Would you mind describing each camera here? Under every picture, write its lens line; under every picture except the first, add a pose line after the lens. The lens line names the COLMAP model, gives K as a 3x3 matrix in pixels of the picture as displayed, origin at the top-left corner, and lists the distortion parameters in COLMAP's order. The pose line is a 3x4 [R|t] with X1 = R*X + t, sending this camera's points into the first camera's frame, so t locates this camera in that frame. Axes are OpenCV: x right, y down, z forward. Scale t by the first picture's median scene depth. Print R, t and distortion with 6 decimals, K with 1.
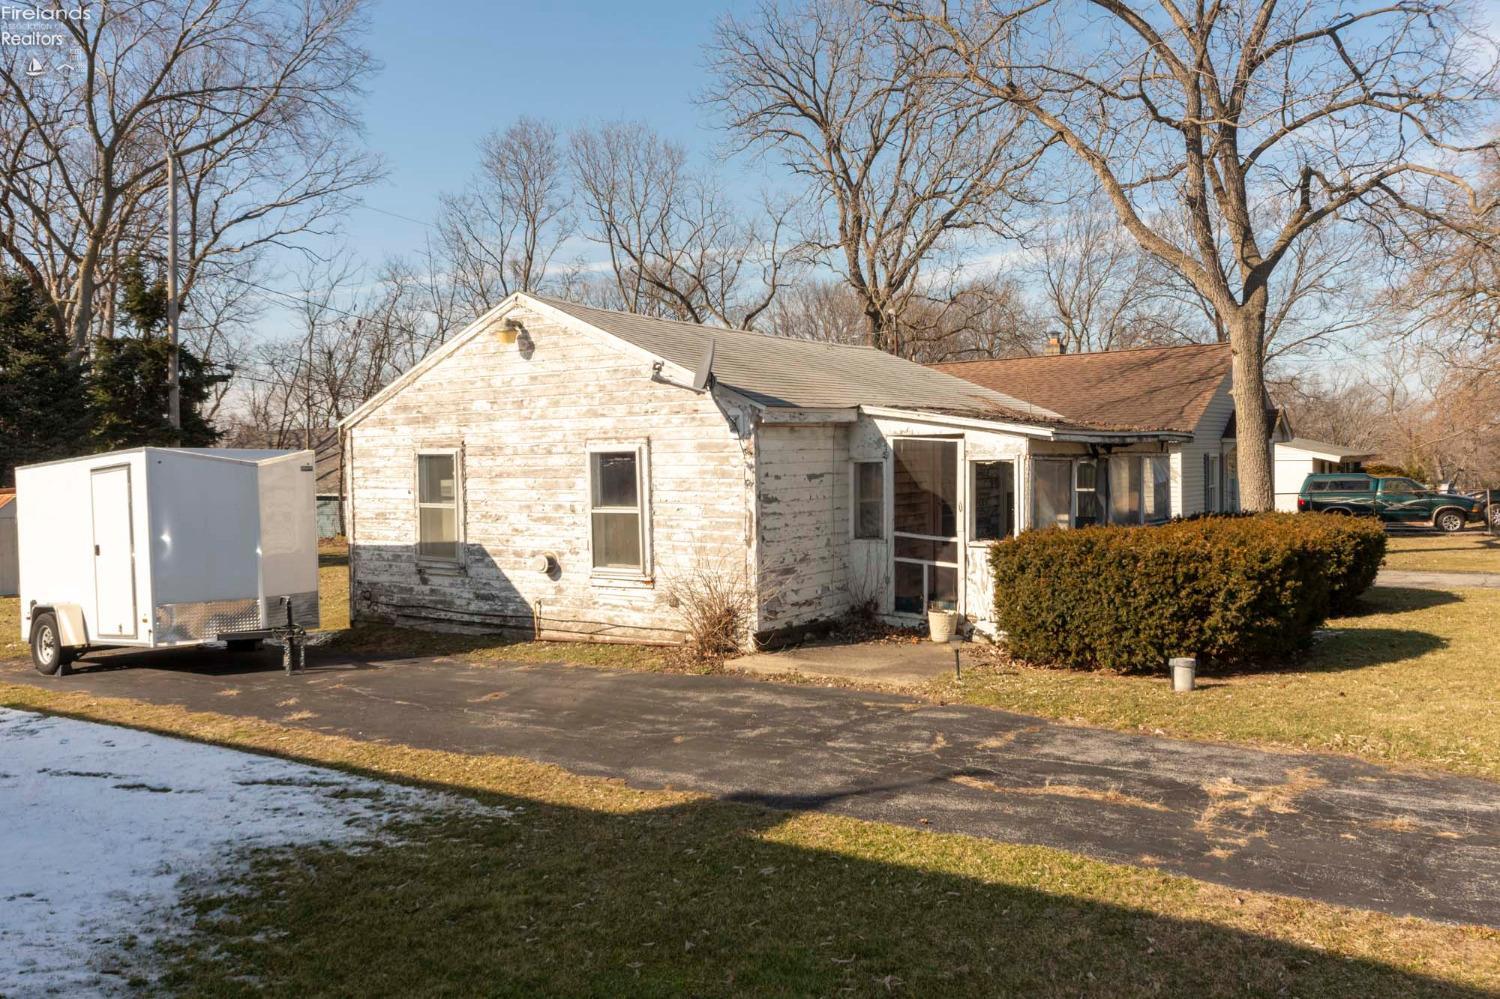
lens RADIAL K [[1162.7, 0, 750.1], [0, 1162.7, 497.5], [0, 0, 1]] dist [-0.004212, 0.005358]
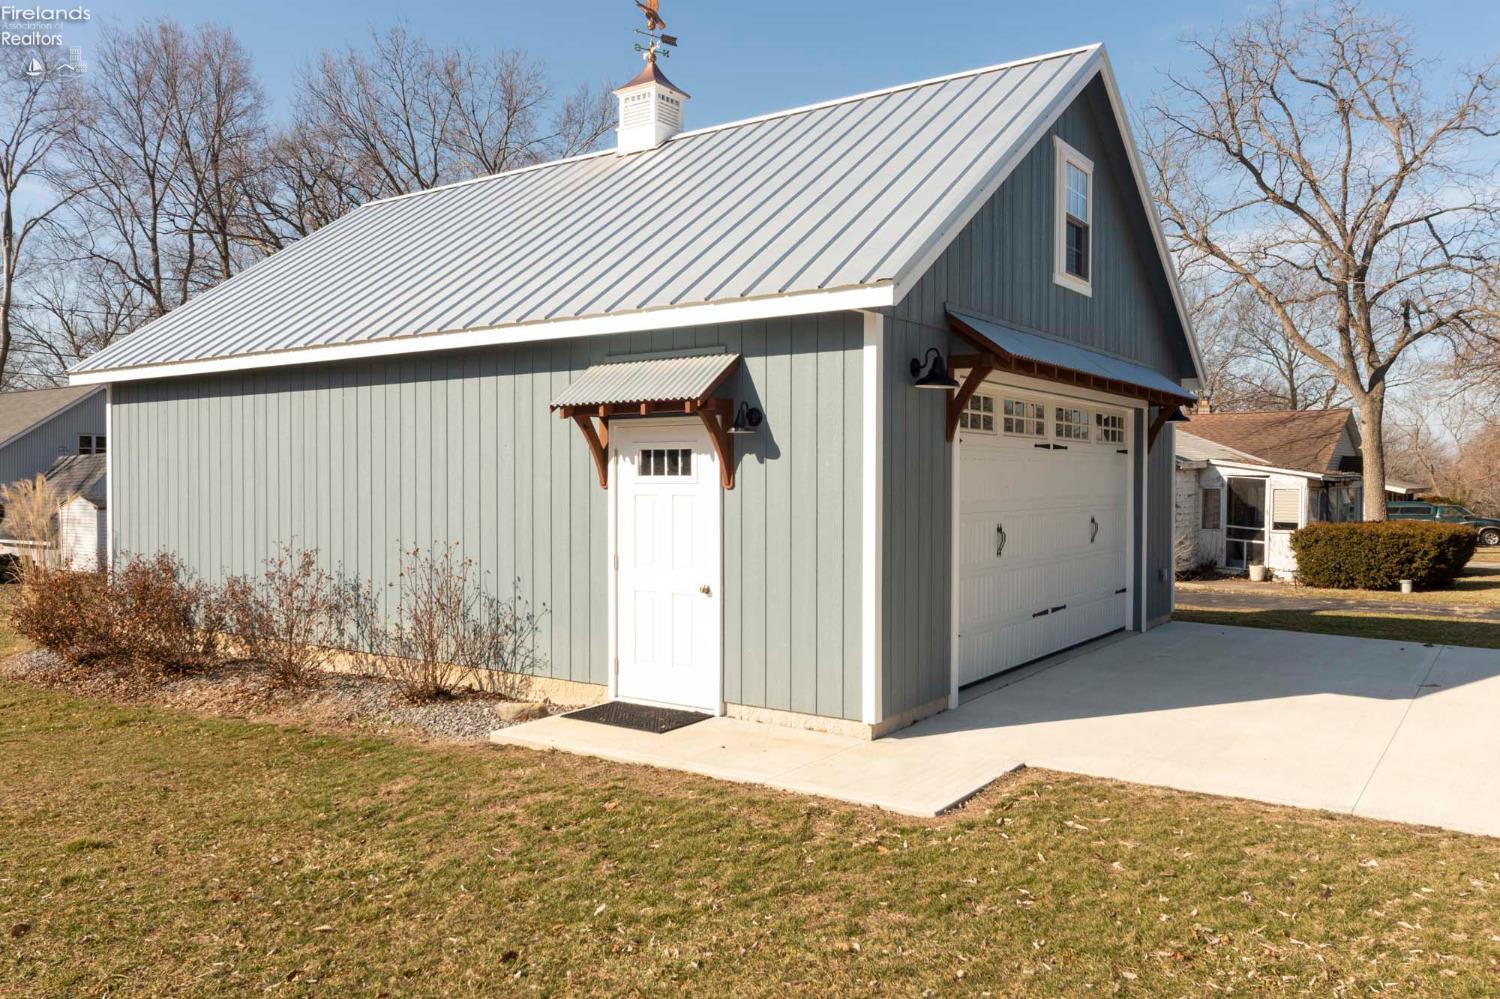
lens RADIAL K [[1145.1, 0, 749.0], [0, 1145.1, 490.7], [0, 0, 1]] dist [0.004739, 0.004249]
pose [[0.999766, 0.019748, -0.008880, -0.652699], [-0.019938, 0.999563, -0.021825, 0.029678], [0.008446, 0.021997, 0.999722, -0.911744]]
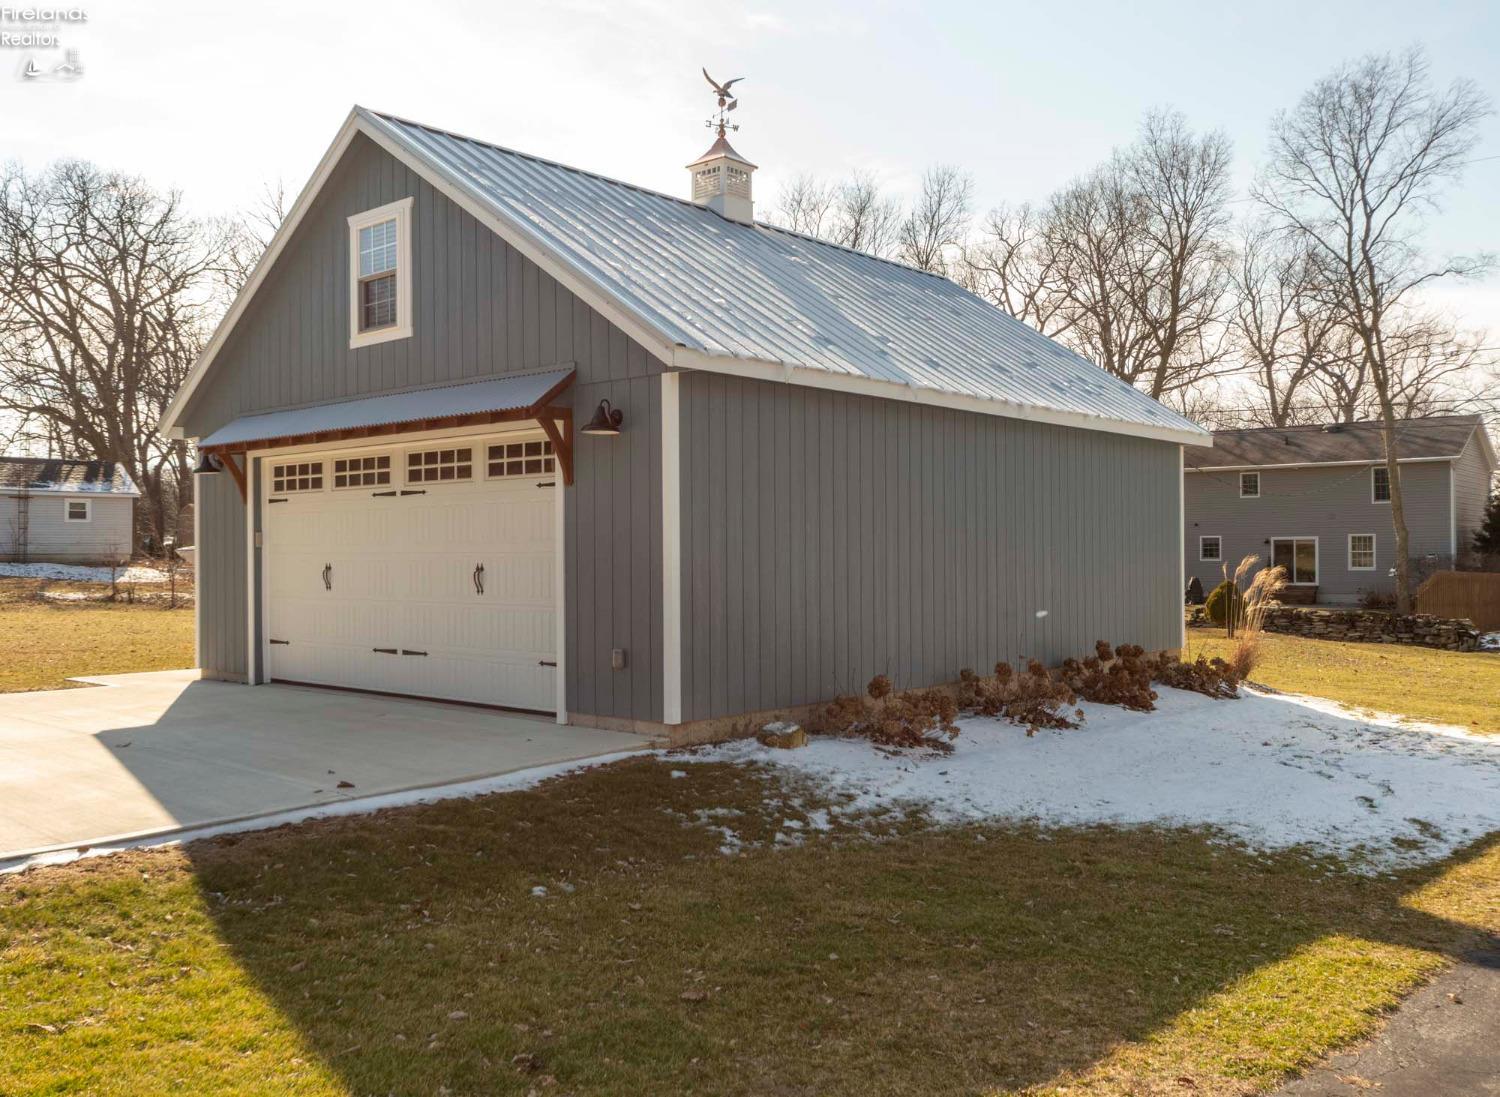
lens RADIAL K [[1259.9, 0, 749.5], [0, 1259.9, 555.2], [0, 0, 1]] dist [0.017706, 0.003236]
pose [[-0.122262, 0.019065, -0.992315, 0.442114], [-0.032265, 0.999211, 0.023173, -0.007696], [0.991973, 0.034850, -0.121550, 0.271179]]
